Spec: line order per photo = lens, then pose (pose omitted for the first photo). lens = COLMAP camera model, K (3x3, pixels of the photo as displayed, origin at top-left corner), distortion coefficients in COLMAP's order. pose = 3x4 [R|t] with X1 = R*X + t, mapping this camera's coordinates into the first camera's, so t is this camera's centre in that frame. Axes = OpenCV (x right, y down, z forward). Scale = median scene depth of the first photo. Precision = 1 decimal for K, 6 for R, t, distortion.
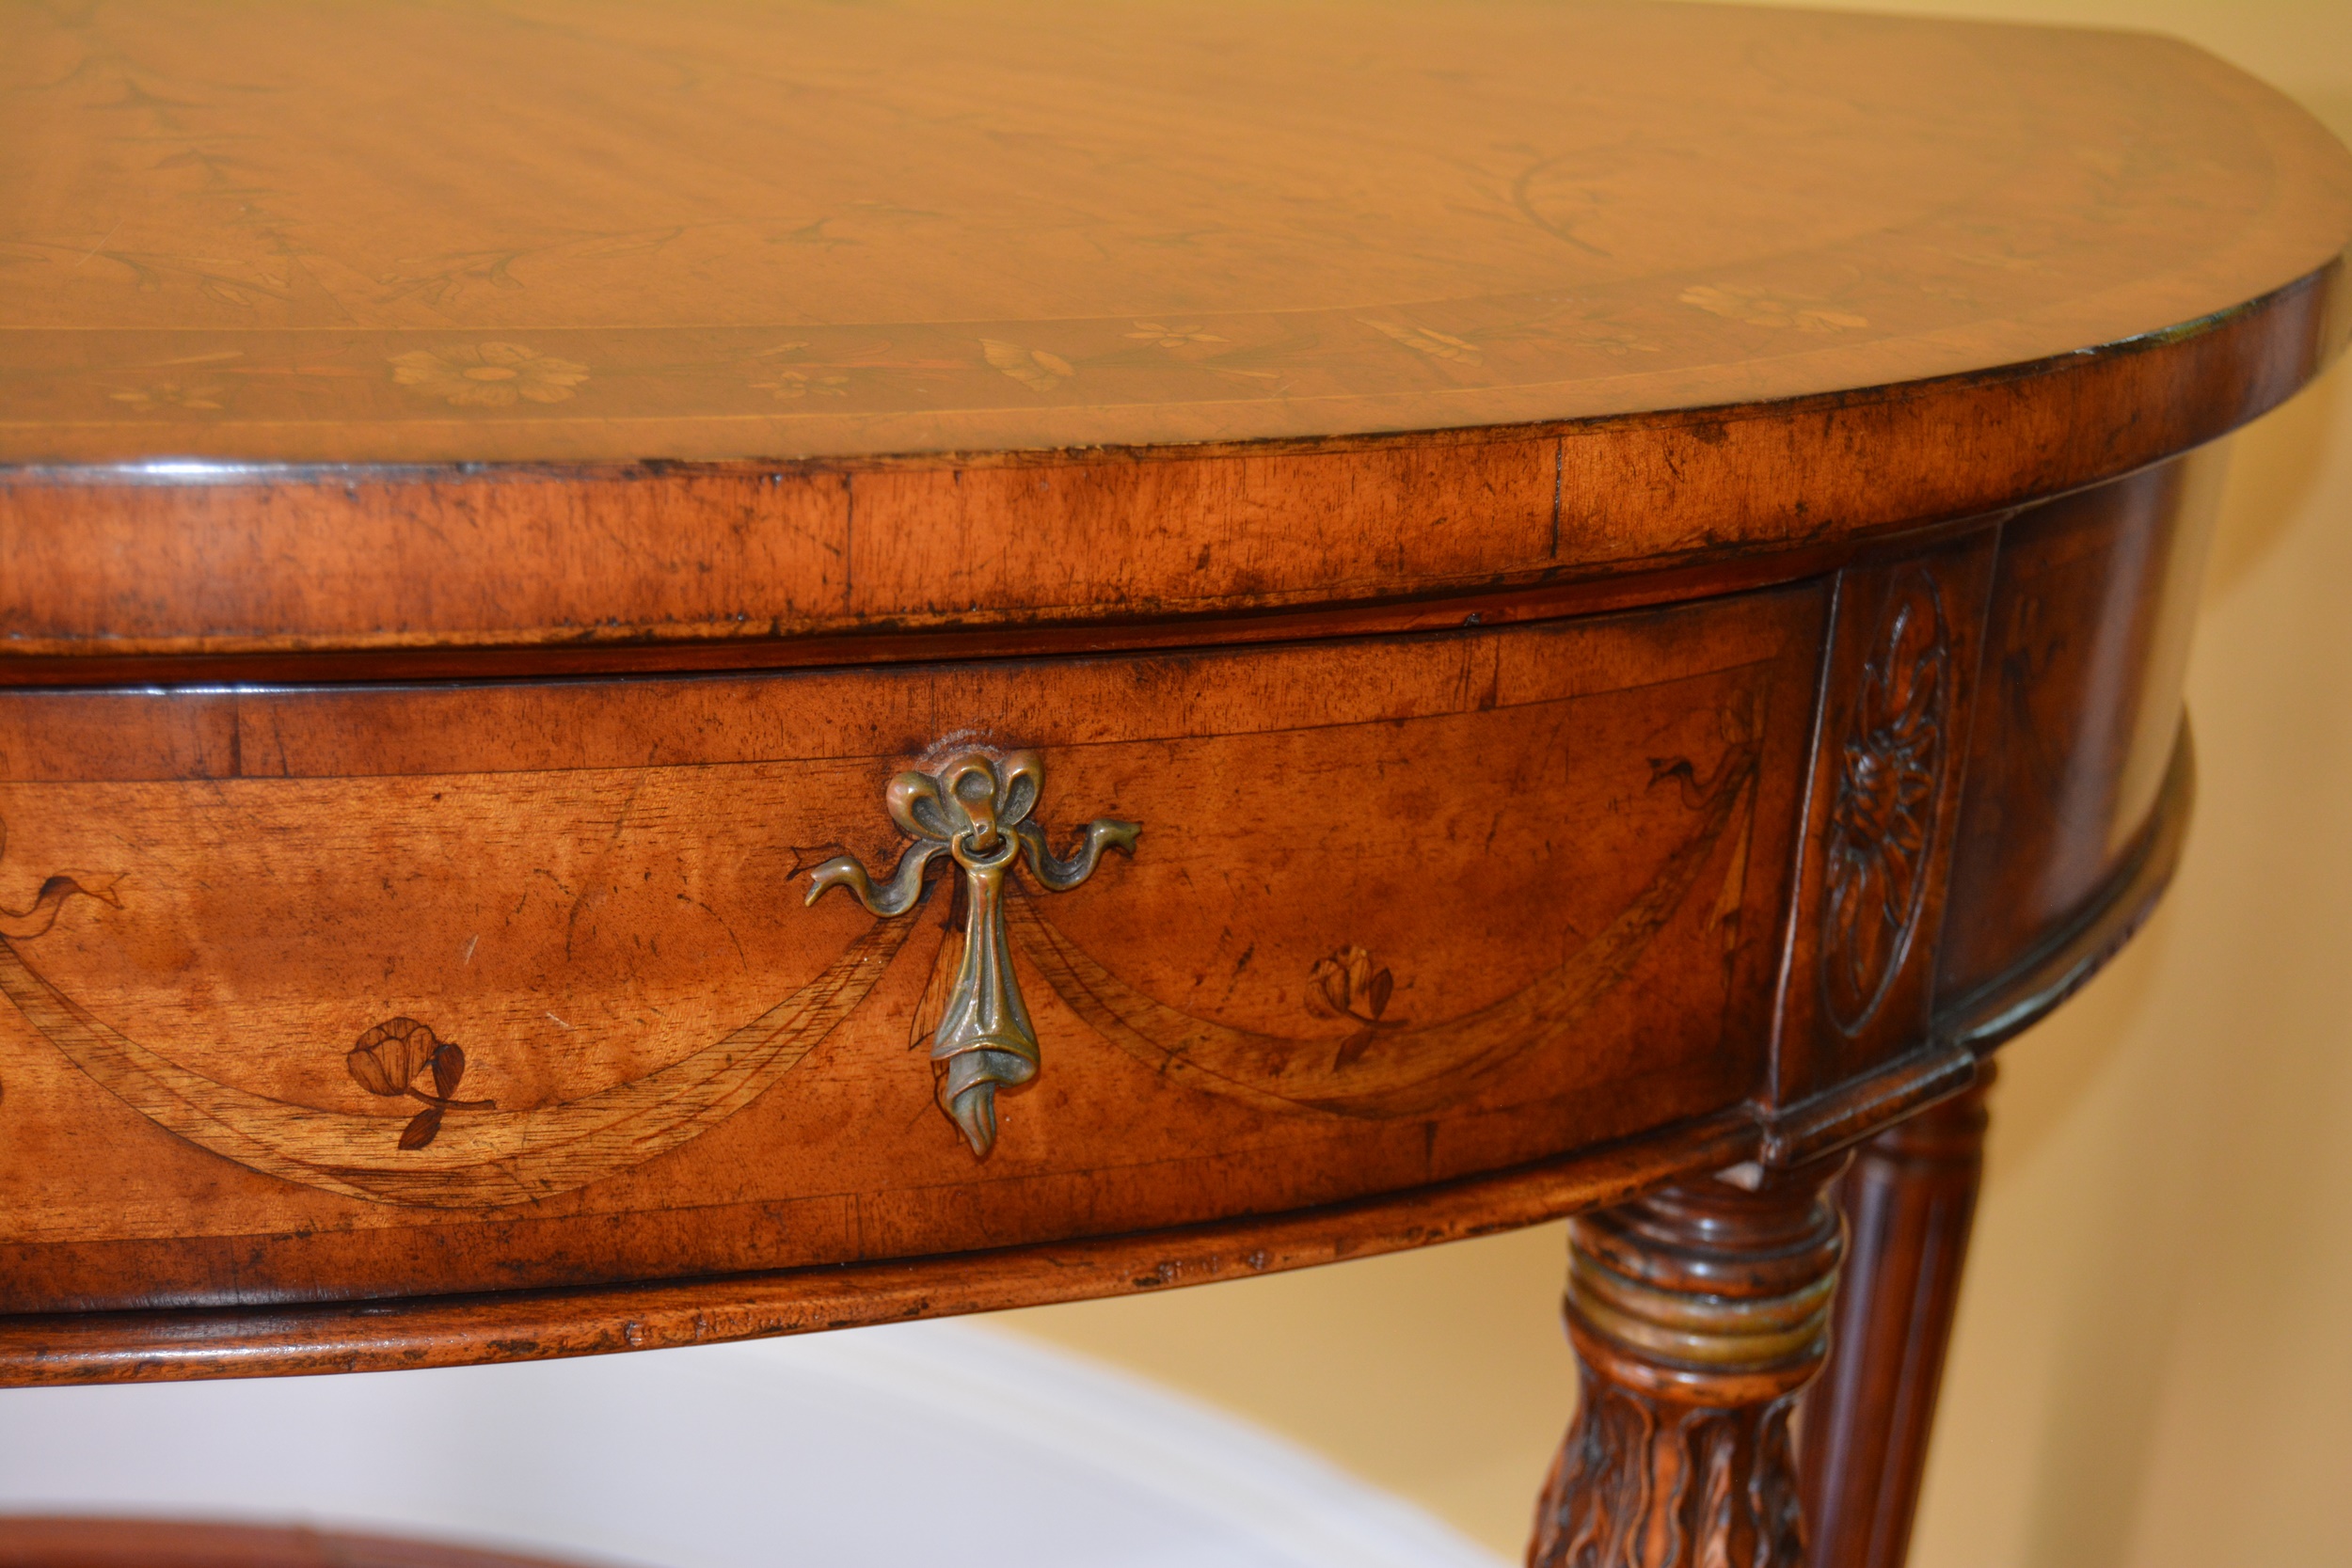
lens RADIAL K [[3721.8, 0, 1187.9], [0, 3721.8, 801.9], [0, 0, 1]] dist [-0.038467, 0.000000]
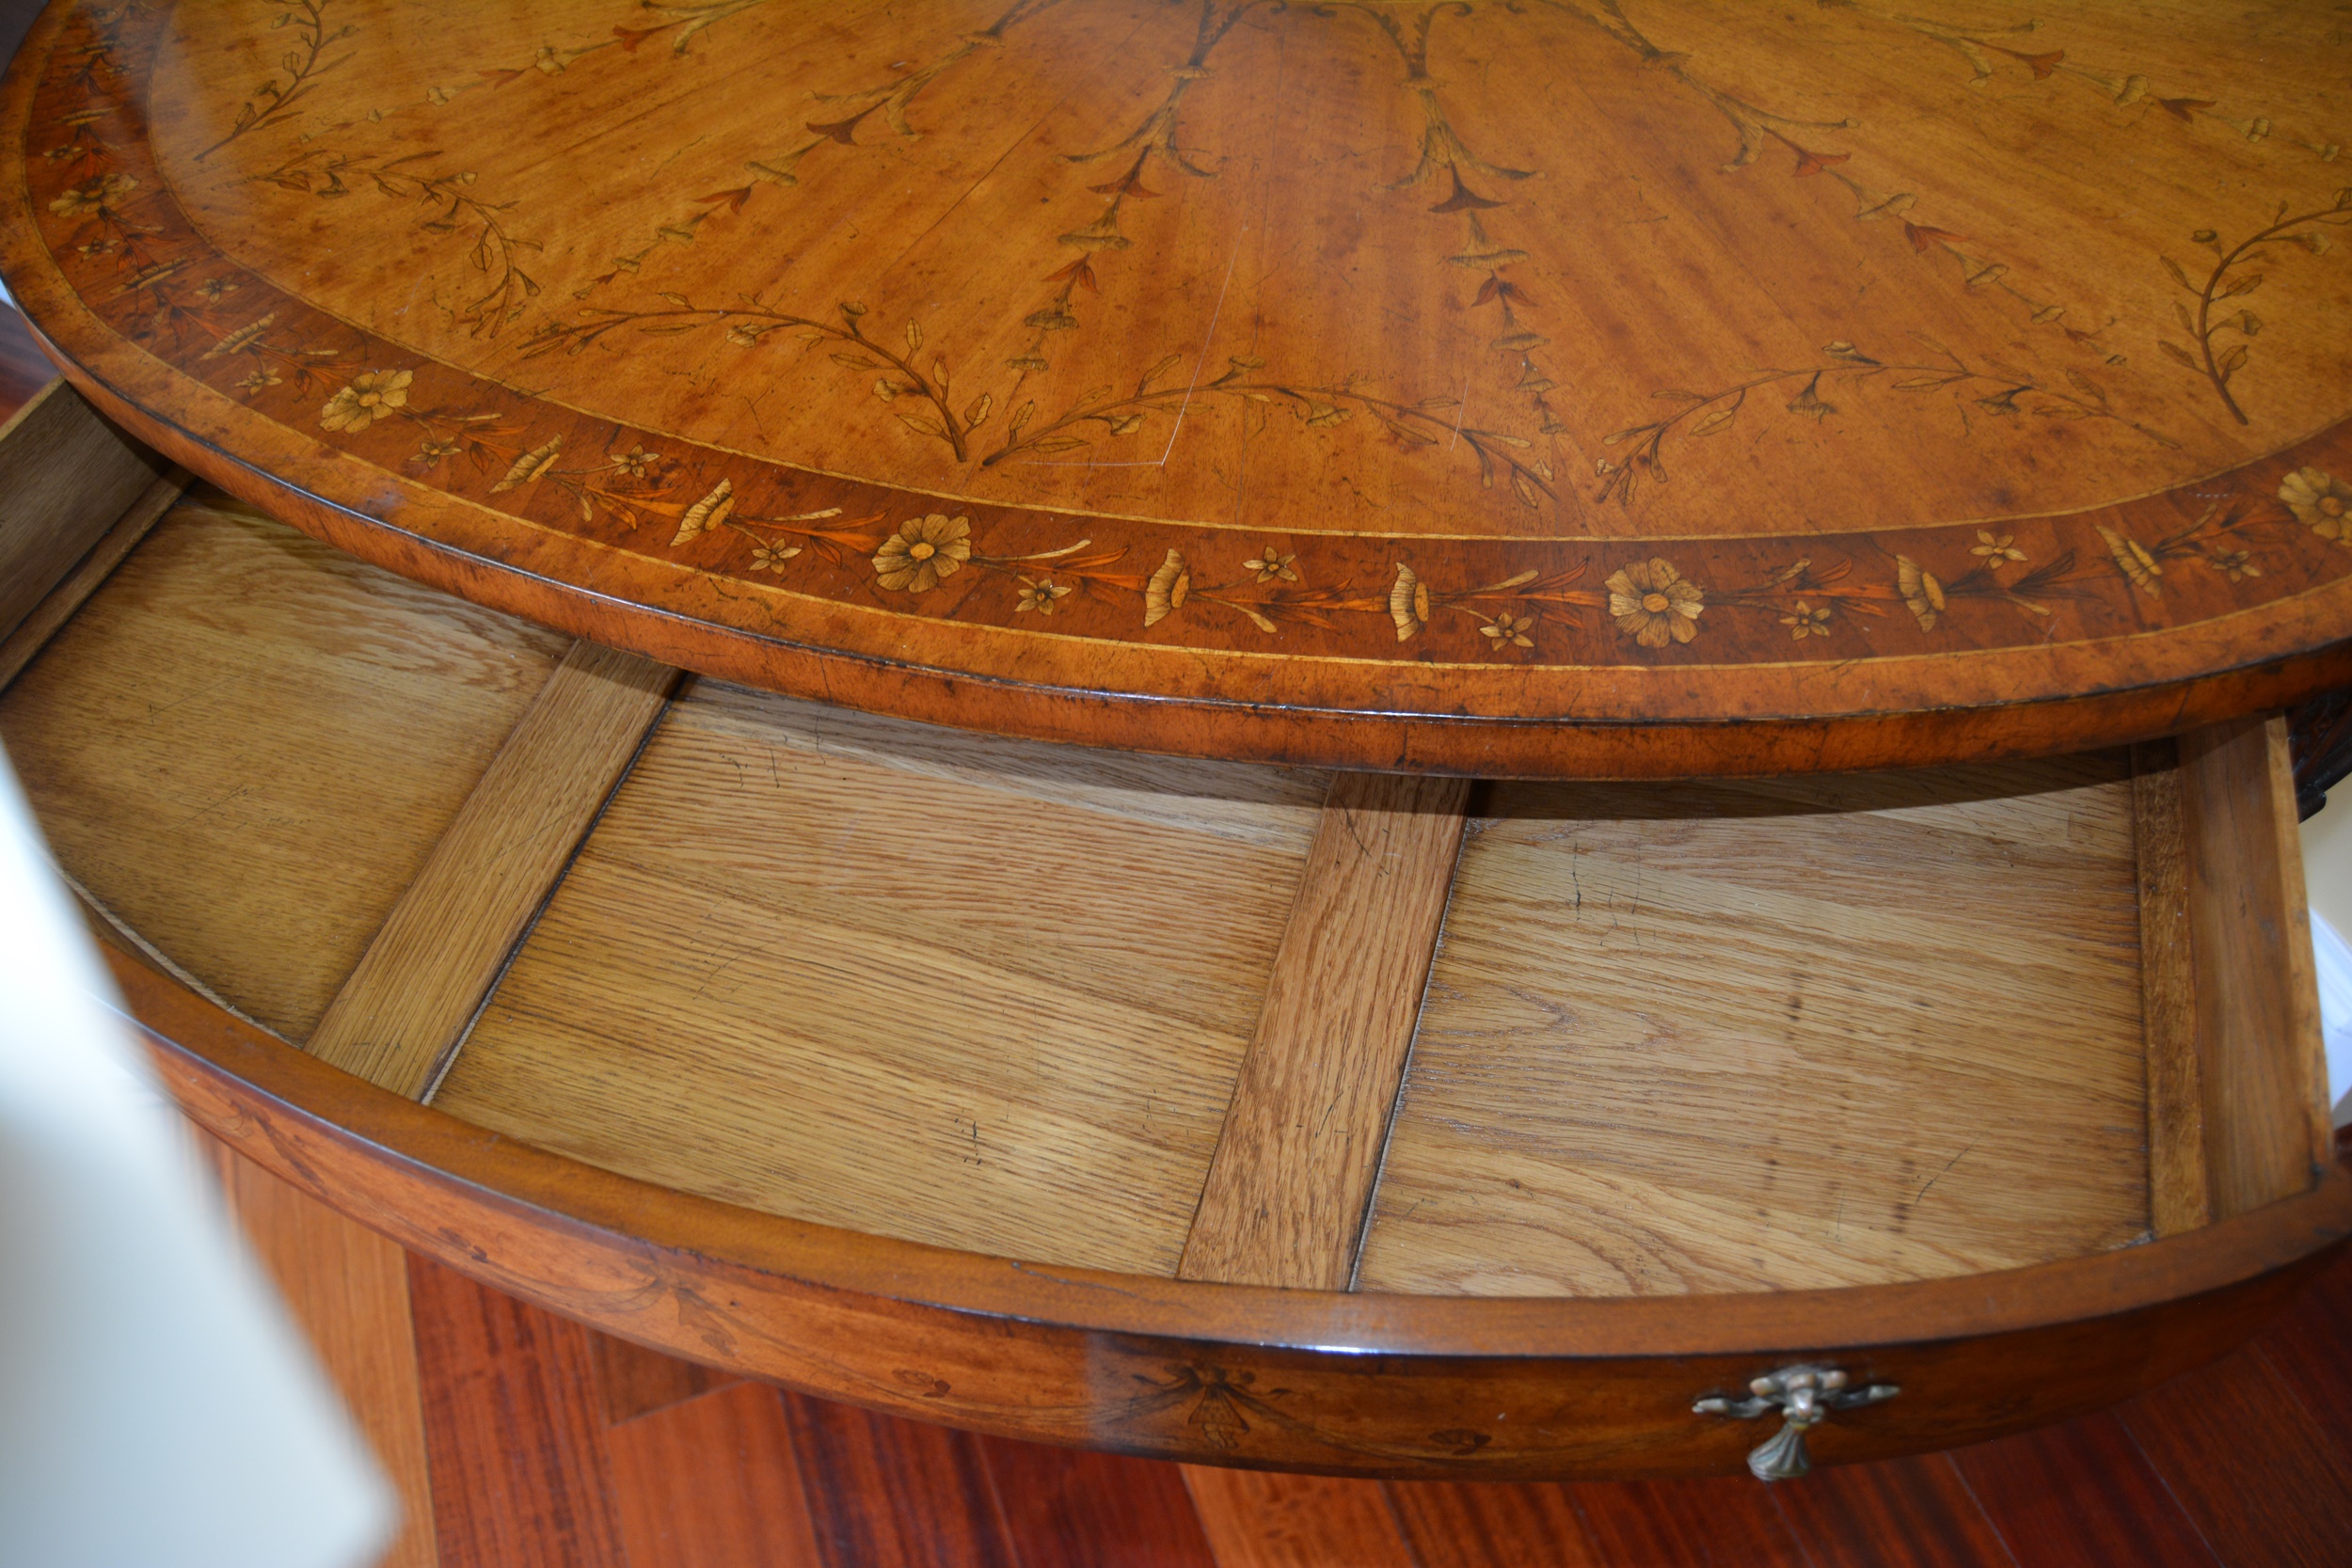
lens RADIAL K [[1841.4, 0, 1171.6], [0, 1841.4, 796.5], [0, 0, 1]] dist [-0.104446, 0.040538]
pose [[0.942244, 0.169617, -0.288801, -0.119712], [-0.002719, 0.866126, 0.499819, -0.493768], [0.334916, -0.470166, 0.816563, 0.019226]]
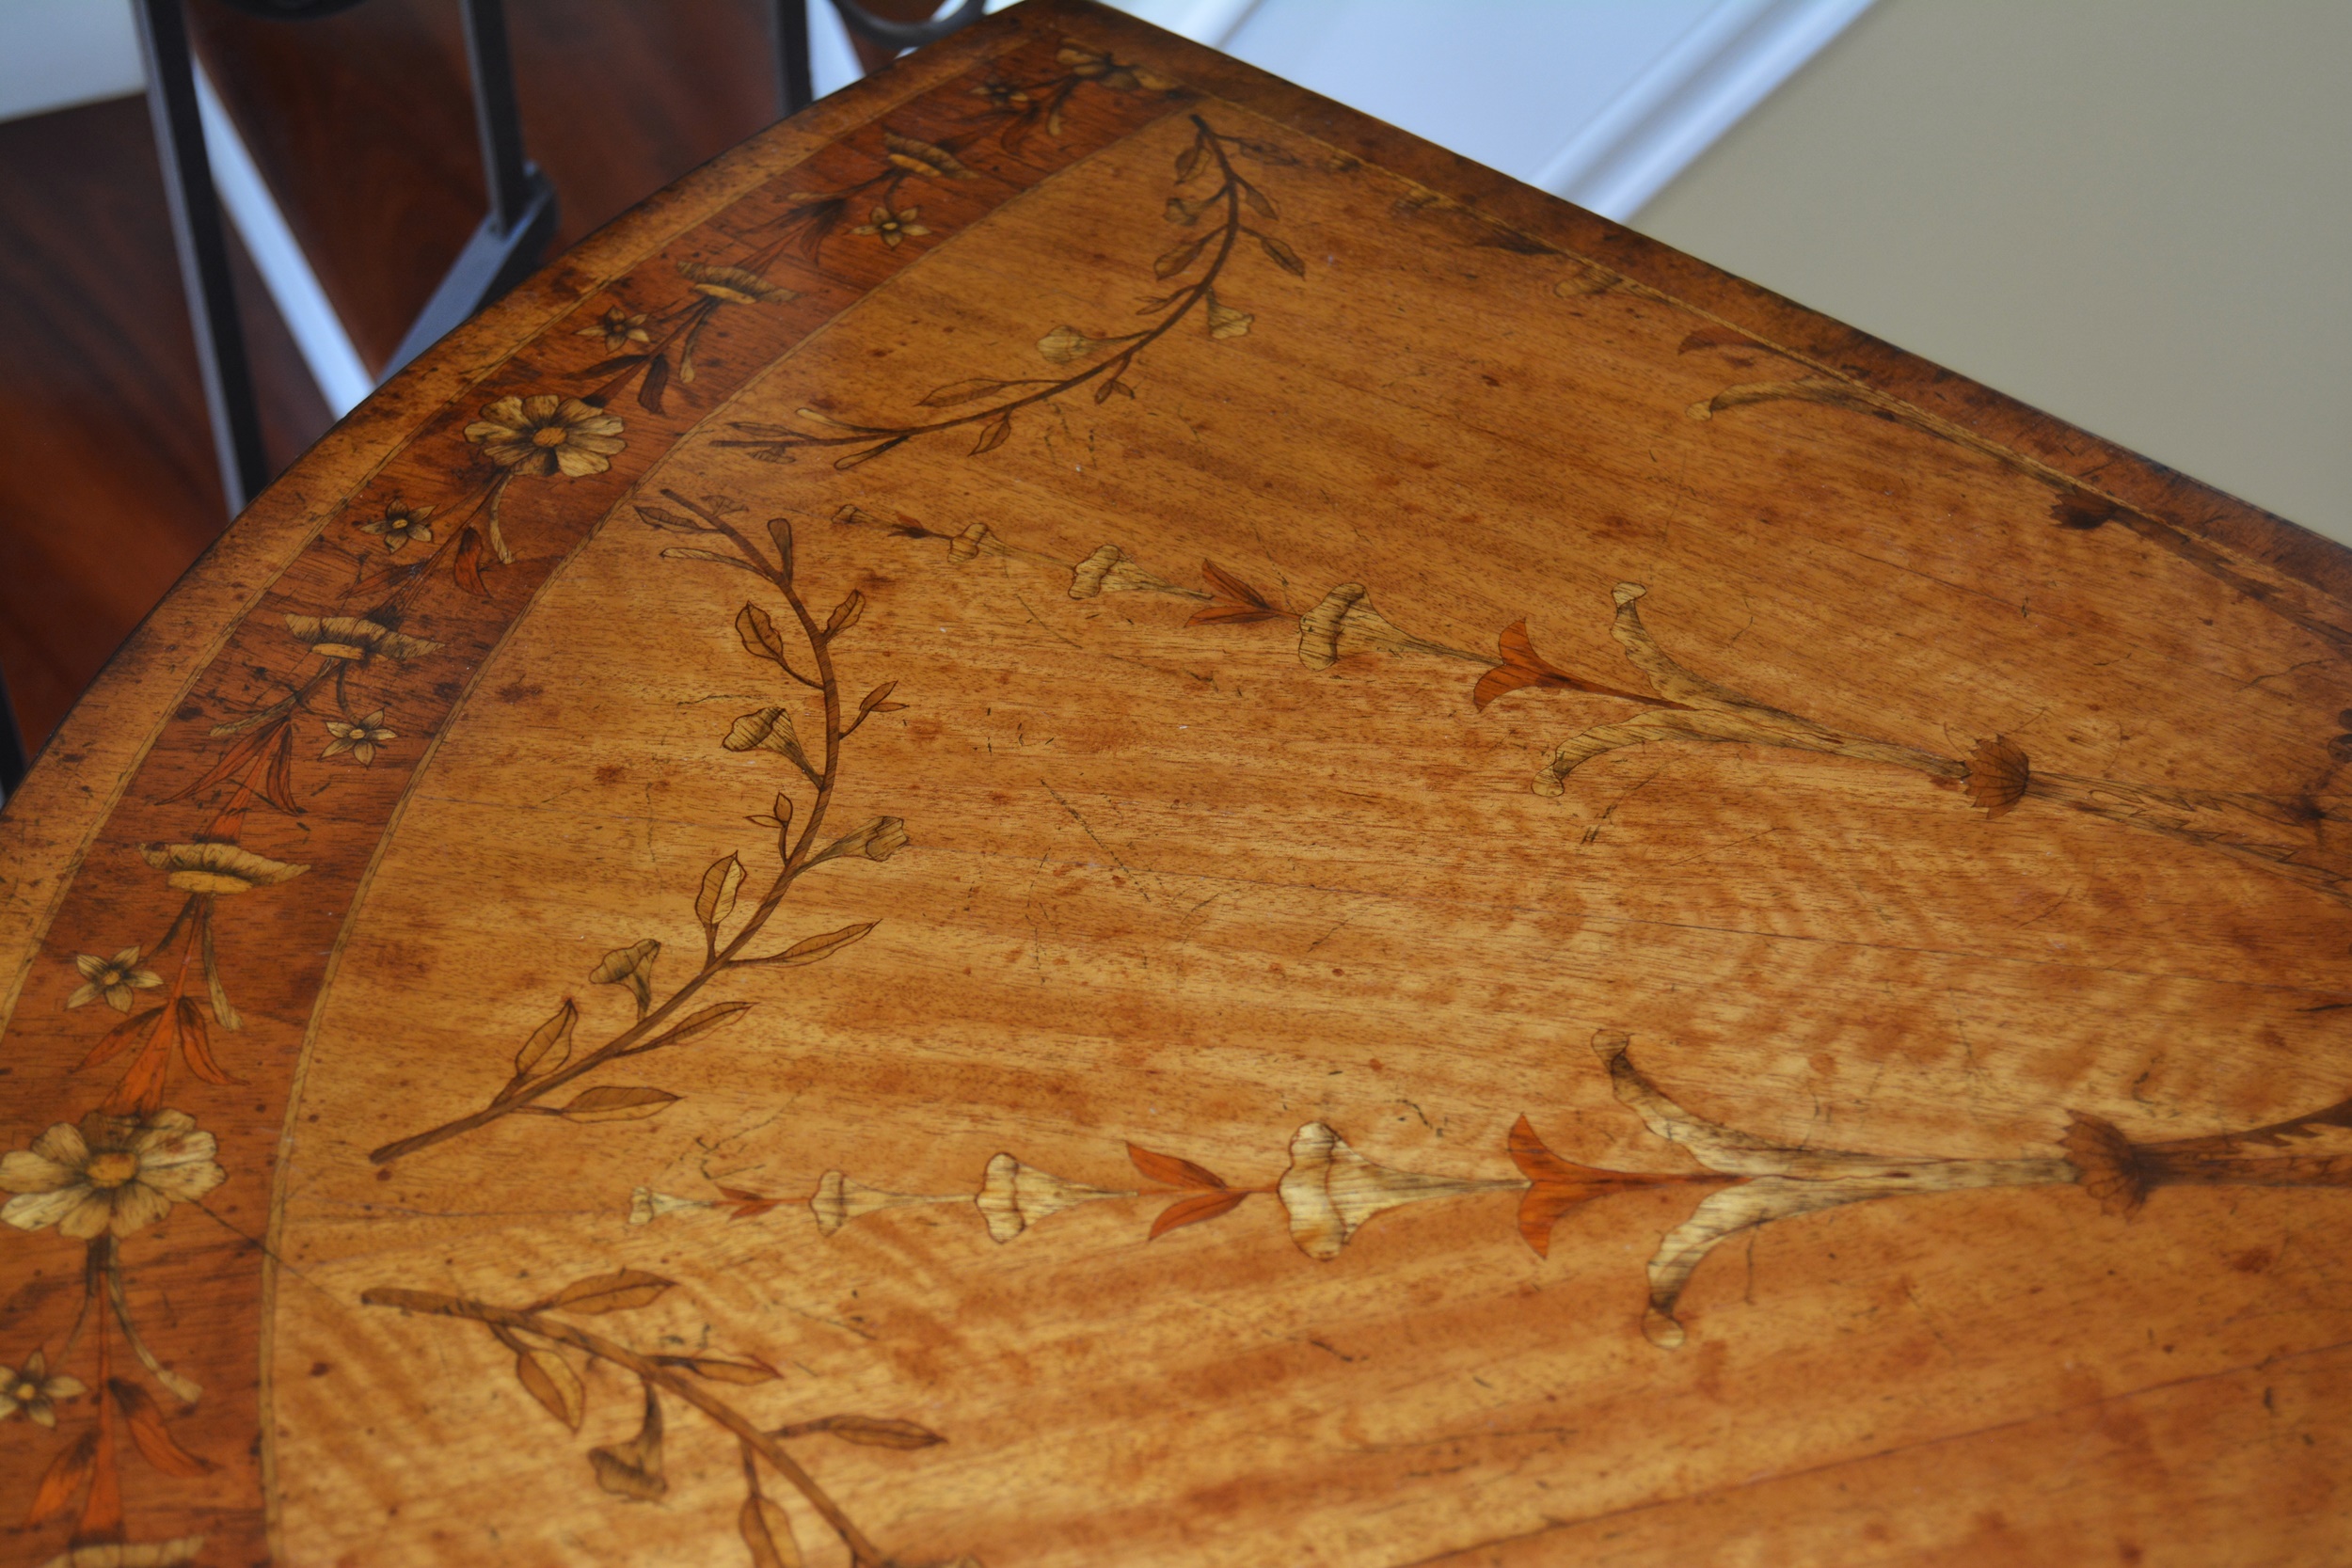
lens RADIAL K [[3248.6, 0, 1156.8], [0, 3248.6, 772.3], [0, 0, 1]] dist [-0.056573, 0.000000]
pose [[0.704886, 0.402087, -0.584347, -0.610697], [-0.194371, 0.901772, 0.386041, -0.748208], [0.682169, -0.158535, 0.713801, 0.586299]]
